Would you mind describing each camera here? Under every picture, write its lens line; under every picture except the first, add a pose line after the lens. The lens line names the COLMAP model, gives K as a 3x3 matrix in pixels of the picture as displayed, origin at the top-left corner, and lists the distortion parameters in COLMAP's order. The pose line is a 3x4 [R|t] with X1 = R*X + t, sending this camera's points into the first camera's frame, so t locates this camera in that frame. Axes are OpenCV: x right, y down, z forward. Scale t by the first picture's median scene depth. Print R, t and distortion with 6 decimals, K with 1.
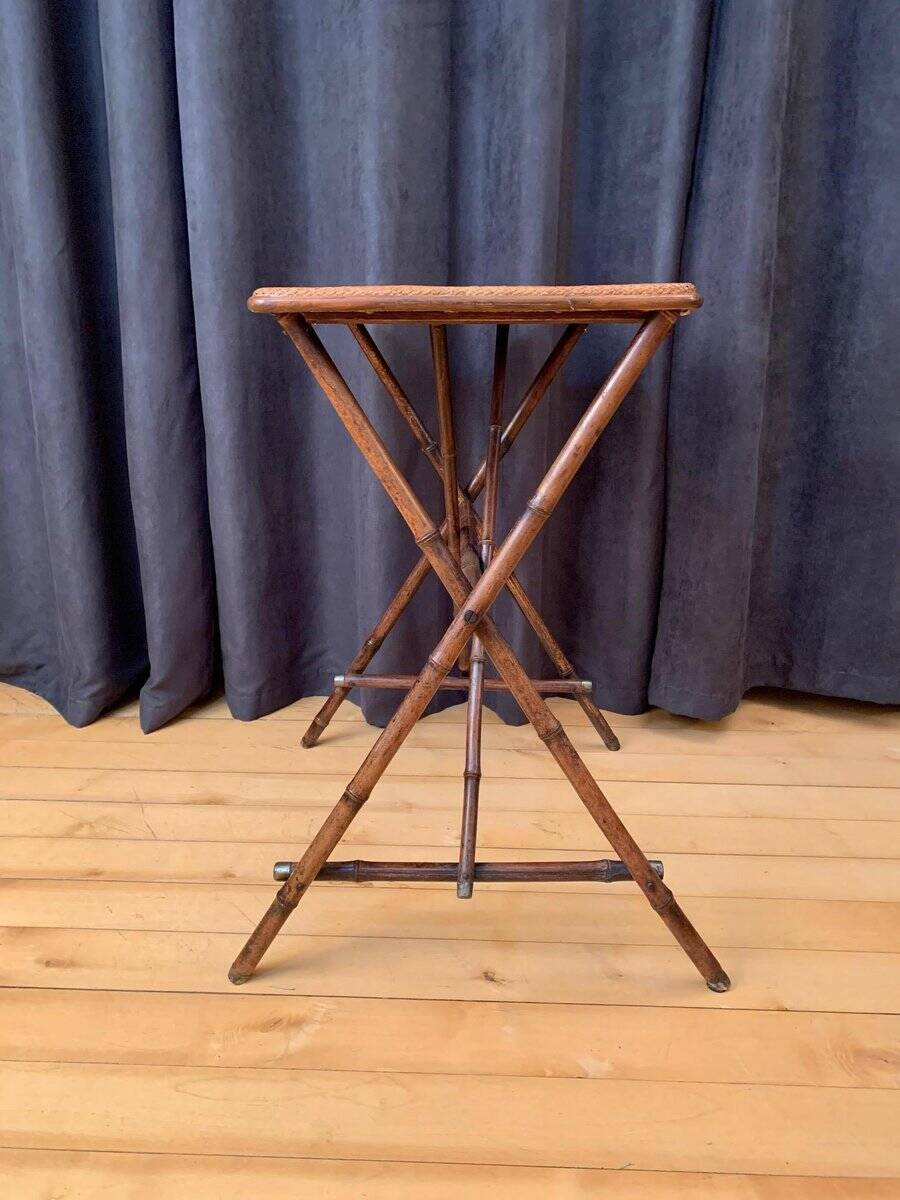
lens RADIAL K [[926.3, 0, 446.9], [0, 926.3, 592.5], [0, 0, 1]] dist [0.033592, -0.027212]
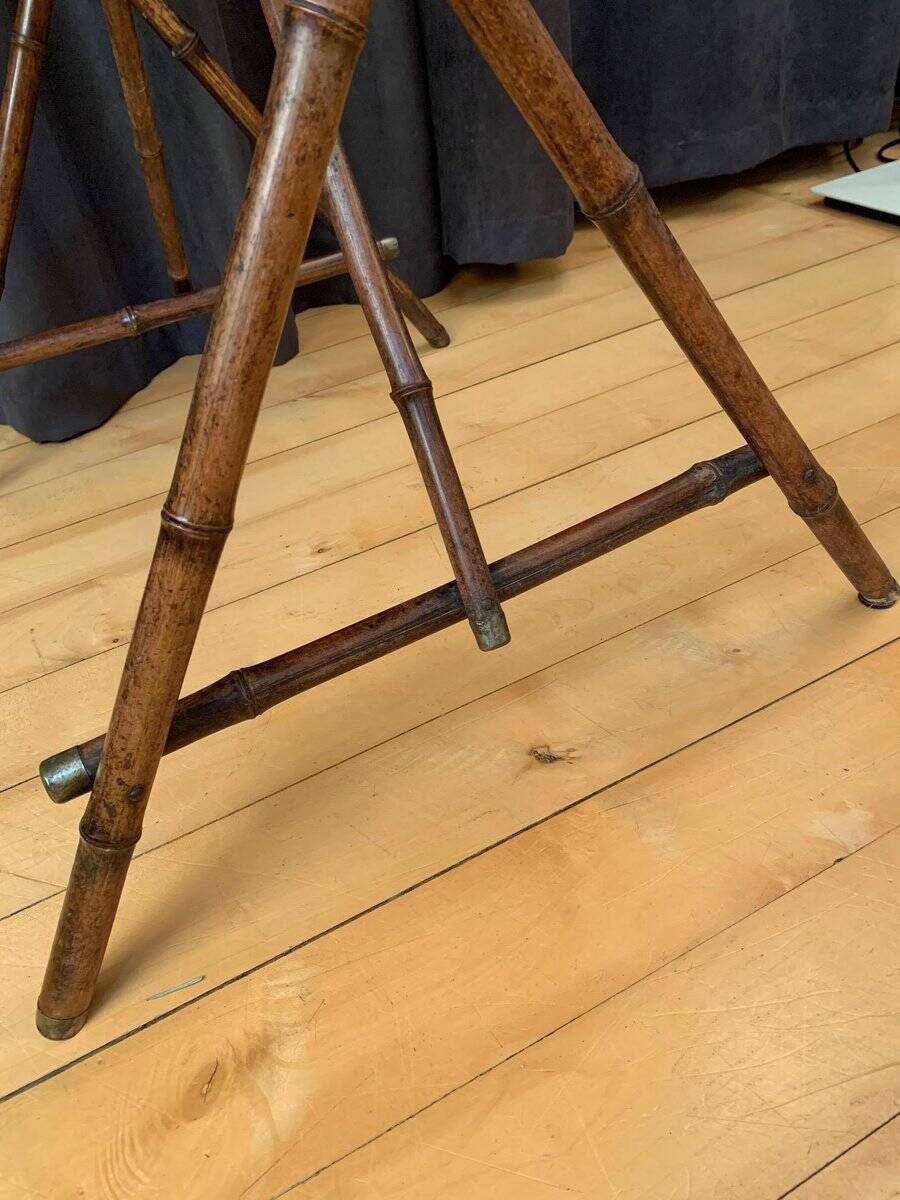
lens RADIAL K [[926.3, 0, 446.0], [0, 926.3, 589.1], [0, 0, 1]] dist [0.033592, -0.027212]
pose [[0.868438, -0.389612, 0.306622, -0.090382], [0.268796, 0.889653, 0.369142, 0.090028], [-0.416610, -0.238158, 0.877335, 0.429162]]
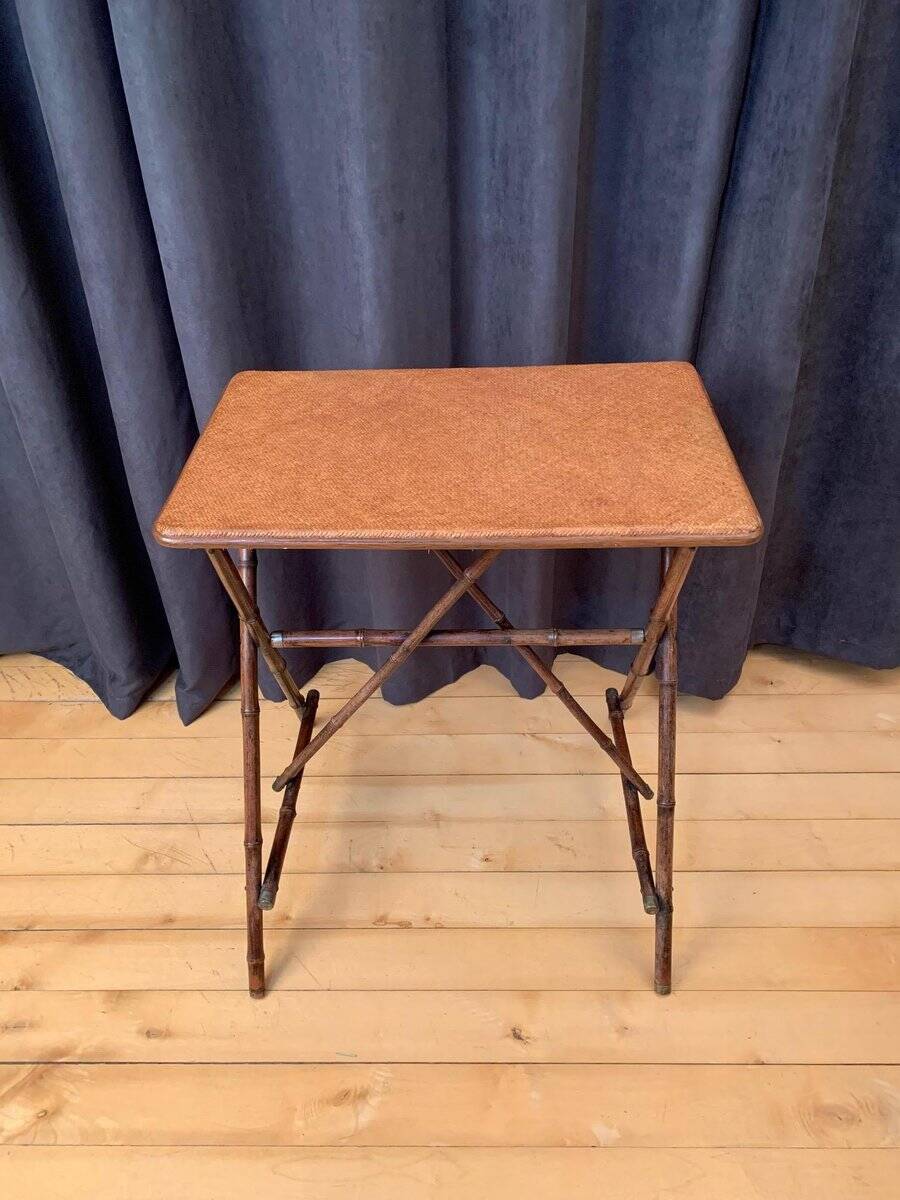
lens RADIAL K [[926.3, 0, 445.7], [0, 926.3, 593.4], [0, 0, 1]] dist [0.033592, -0.027212]
pose [[0.999167, -0.039920, -0.008503, -0.009635], [0.040410, 0.938226, 0.343656, -0.390116], [-0.005741, -0.343713, 0.939057, 0.049005]]
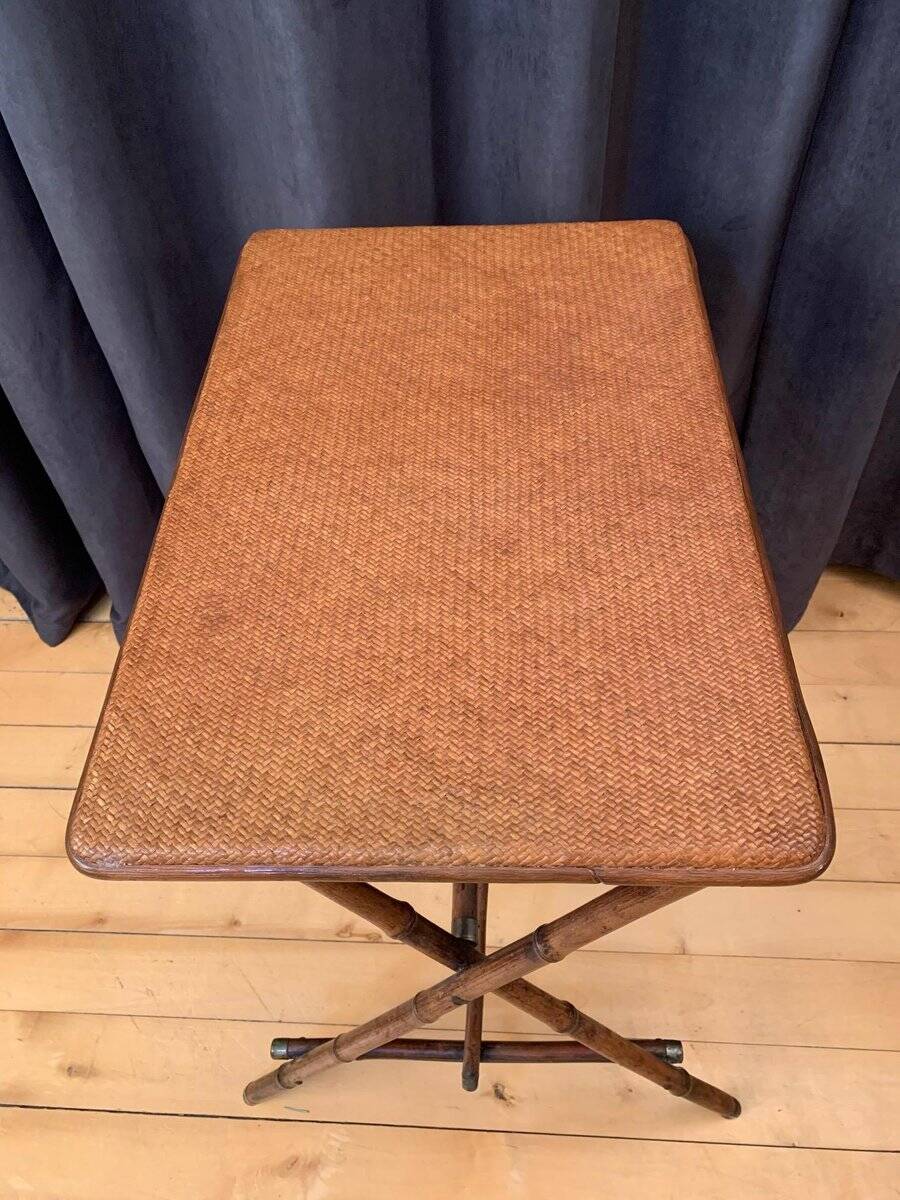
lens RADIAL K [[926.3, 0, 440.4], [0, 926.3, 586.4], [0, 0, 1]] dist [0.033592, -0.027212]
pose [[0.997978, -0.020481, -0.060168, 0.039138], [0.050724, 0.827070, 0.559805, -0.441948], [0.038298, -0.561725, 0.826437, 0.341462]]
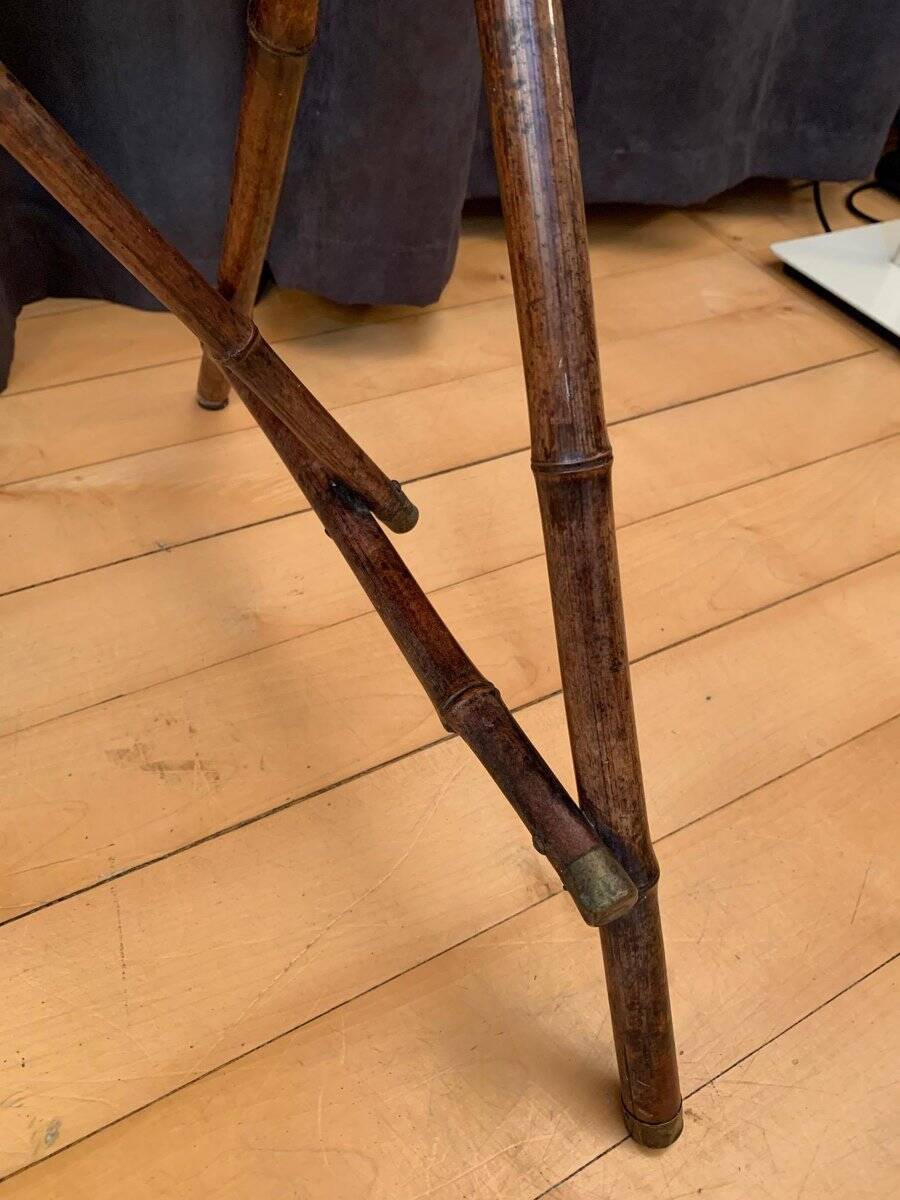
lens RADIAL K [[926.3, 0, 448.6], [0, 926.3, 574.0], [0, 0, 1]] dist [0.033592, -0.027212]
pose [[0.851349, -0.314644, 0.419766, 0.069198], [0.069797, 0.860988, 0.503813, 0.025500], [-0.519935, -0.399623, 0.754963, 0.659958]]
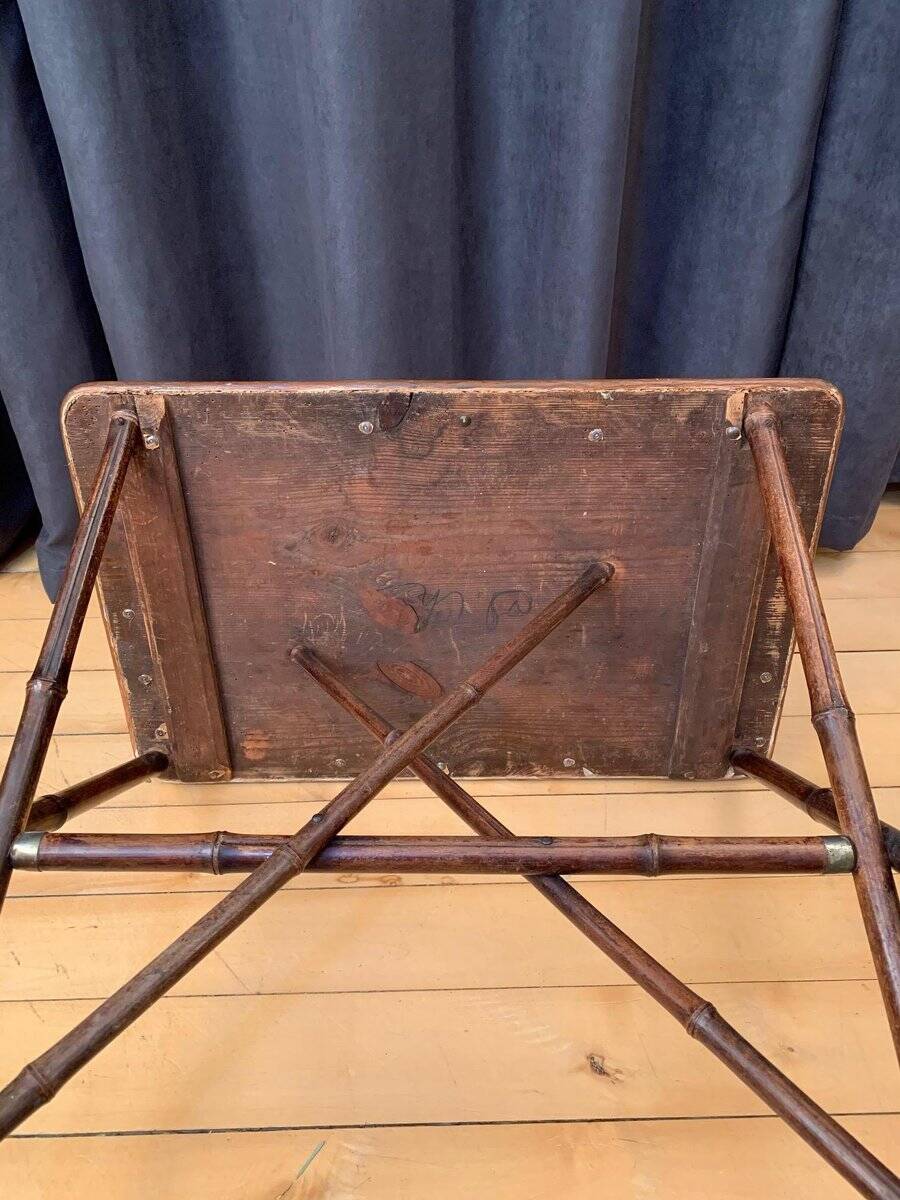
lens RADIAL K [[926.3, 0, 446.6], [0, 926.3, 591.0], [0, 0, 1]] dist [0.033592, -0.027212]
pose [[0.998389, -0.050874, 0.025114, -0.044645], [0.039213, 0.938668, 0.342586, -0.100572], [-0.041003, -0.341050, 0.939151, 0.358309]]
